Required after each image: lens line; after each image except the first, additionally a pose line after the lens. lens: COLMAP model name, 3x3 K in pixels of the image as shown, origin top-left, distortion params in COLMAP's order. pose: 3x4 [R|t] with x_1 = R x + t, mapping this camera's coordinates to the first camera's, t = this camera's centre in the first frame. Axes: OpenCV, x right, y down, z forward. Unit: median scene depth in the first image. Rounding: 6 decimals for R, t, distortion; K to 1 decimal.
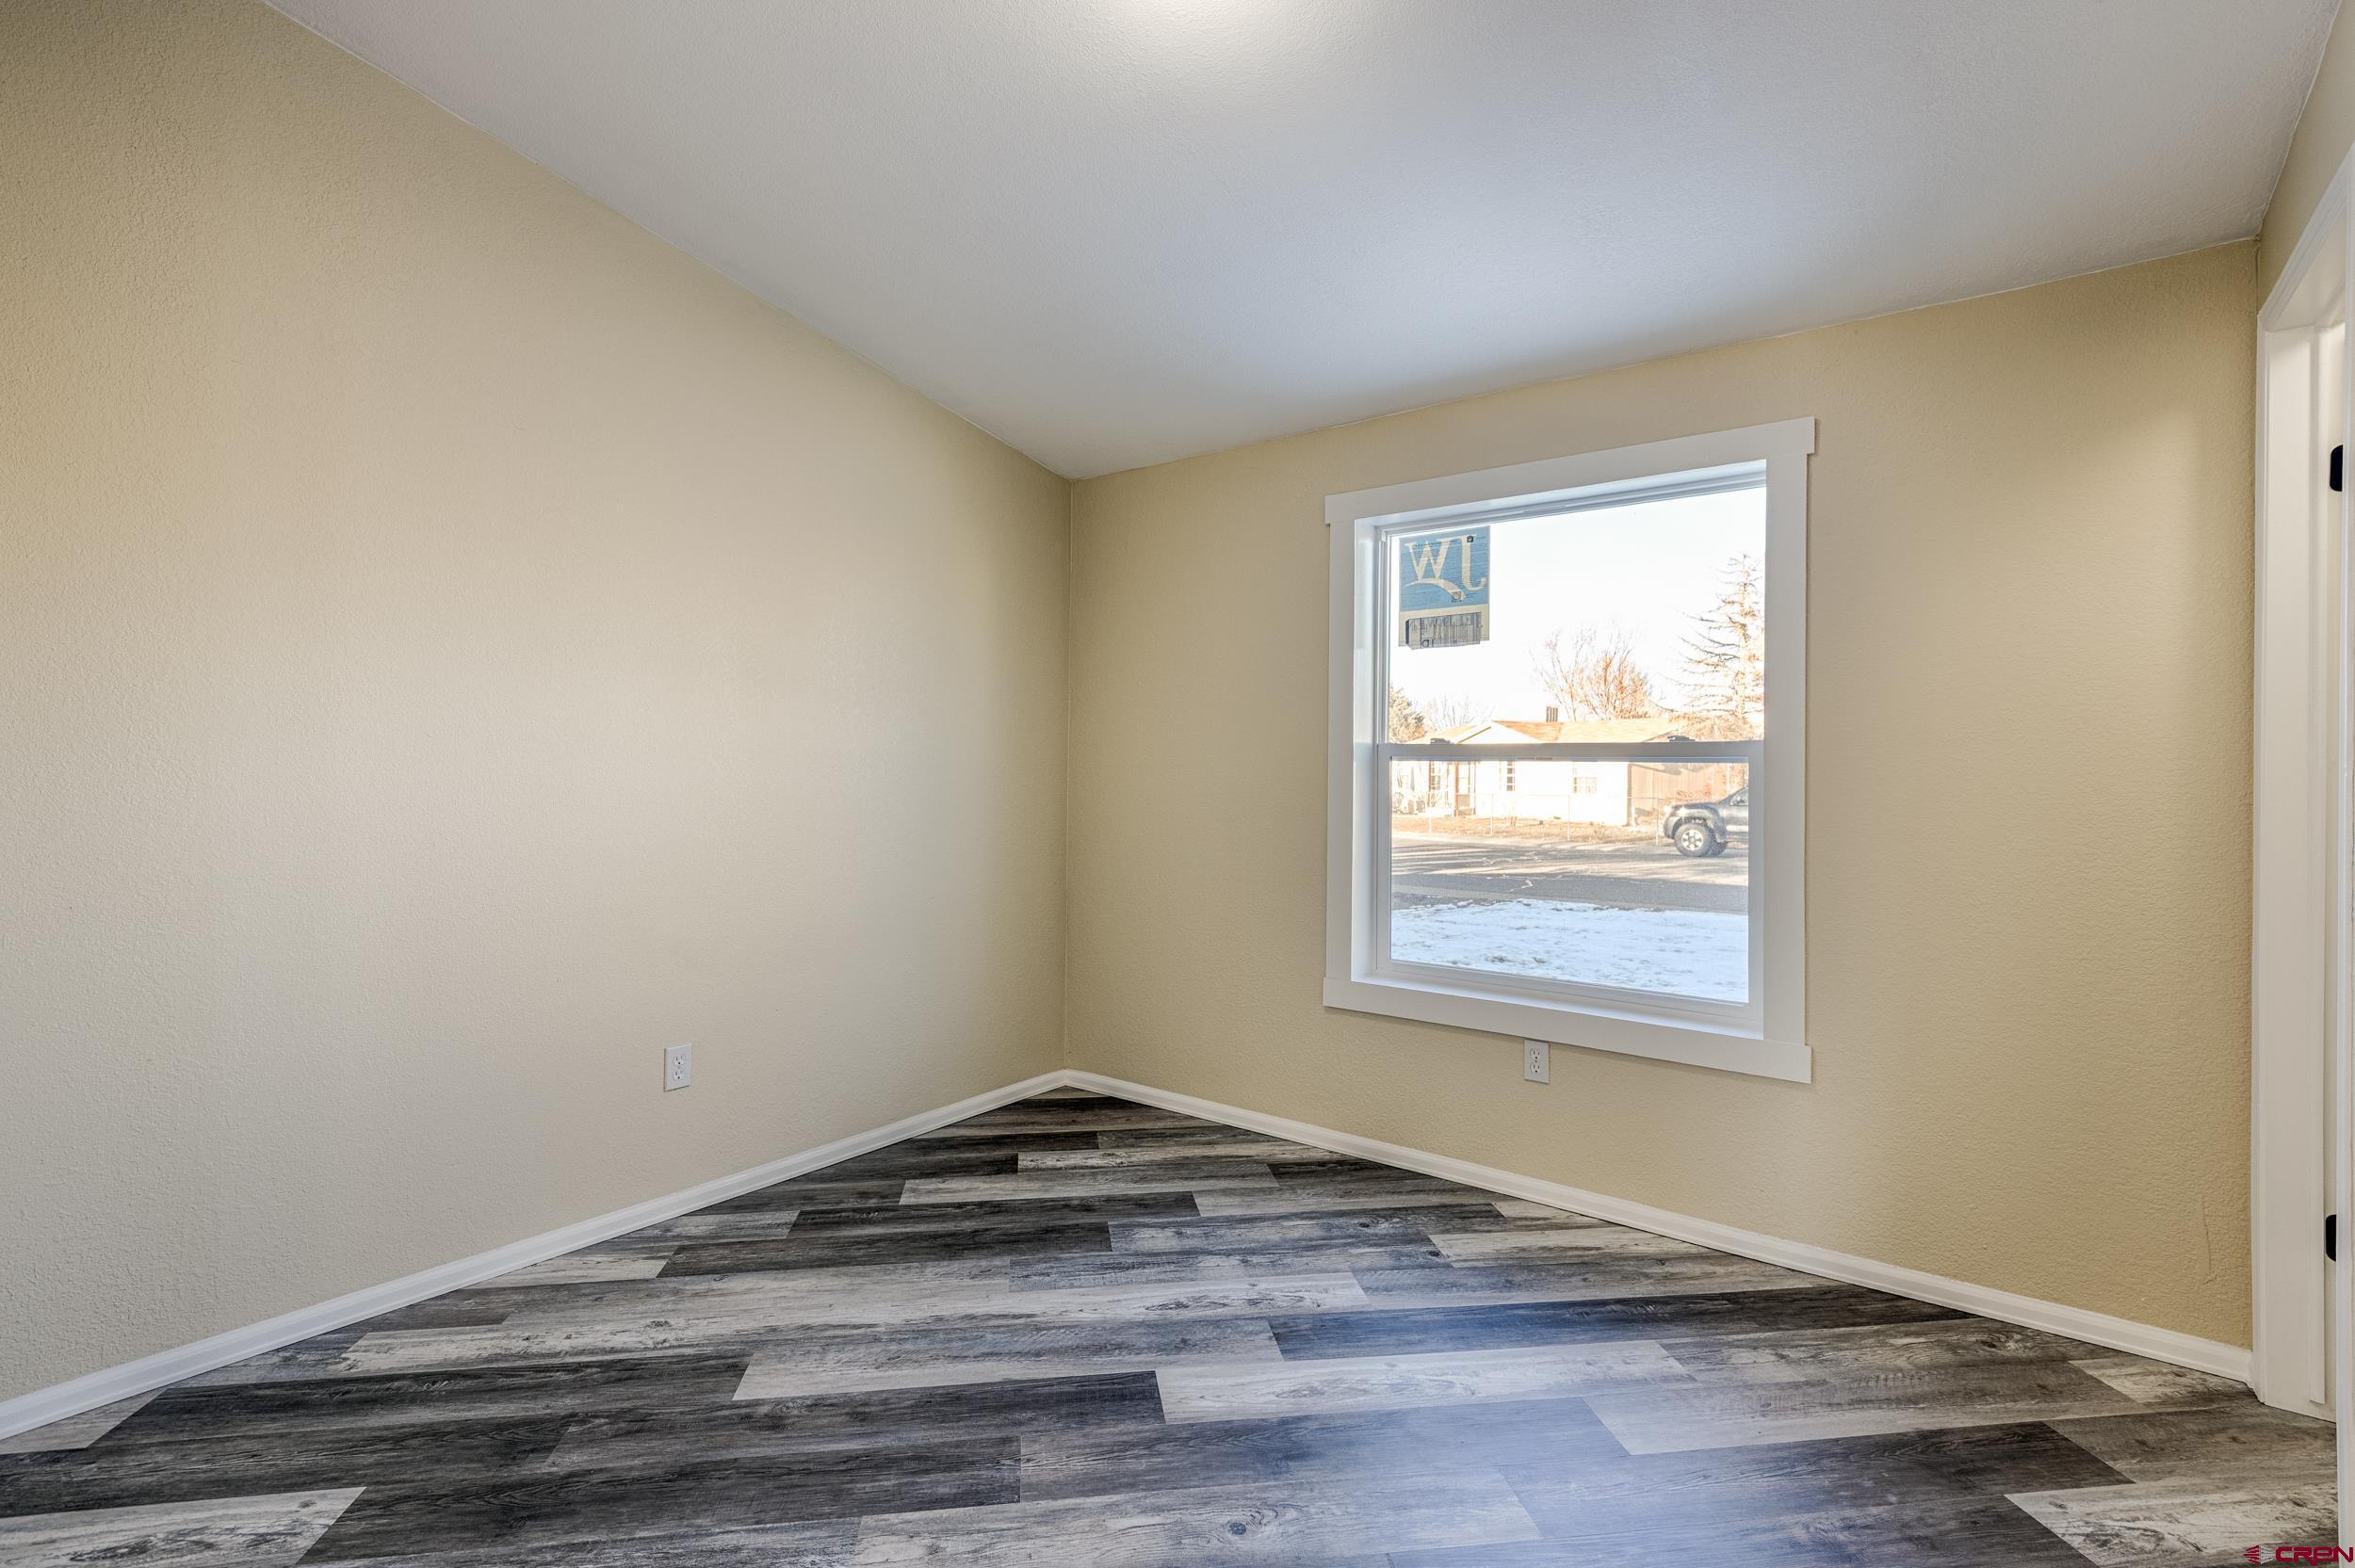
lens RADIAL K [[1091.7, 0, 1192.9], [0, 1091.7, 759.3], [0, 0, 1]] dist [0.041869, -0.018511]
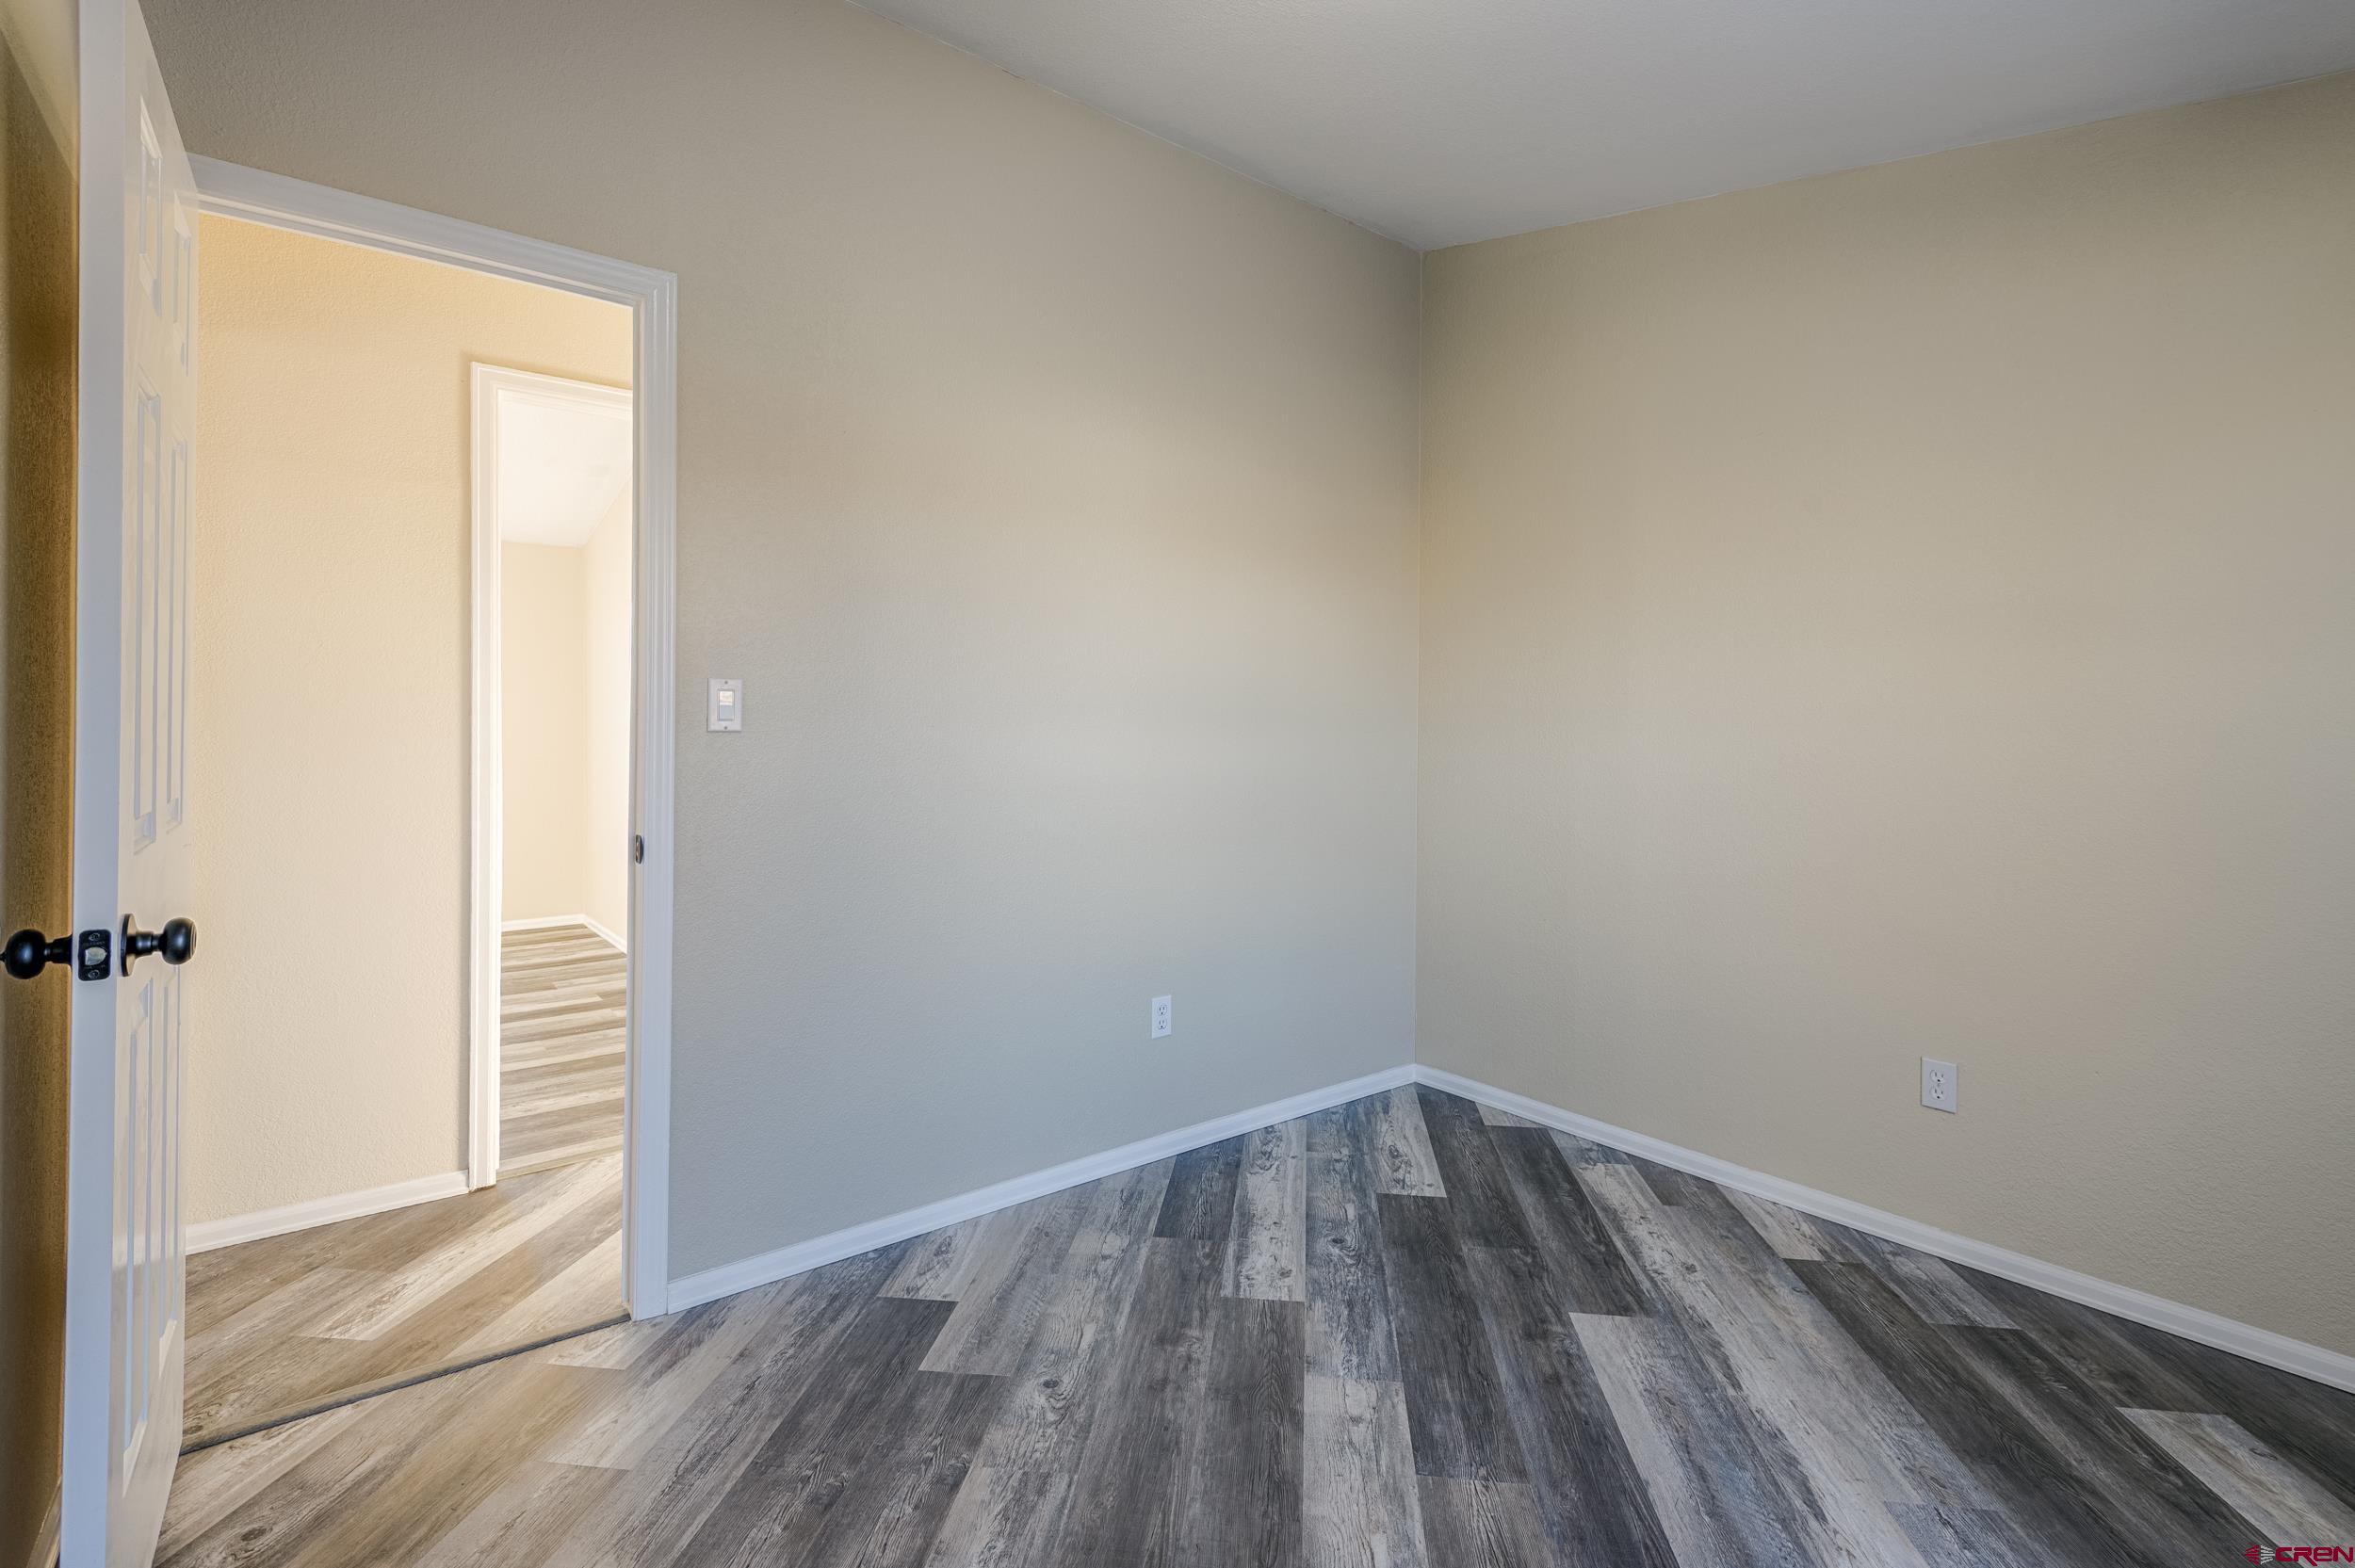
lens RADIAL K [[1091.7, 0, 1192.9], [0, 1091.7, 759.3], [0, 0, 1]] dist [0.041869, -0.018511]
pose [[-0.254519, 0.012173, -0.966991, 0.660591], [0.001257, 0.999924, 0.012257, 0.012753], [0.967067, 0.001904, -0.254515, 0.823986]]
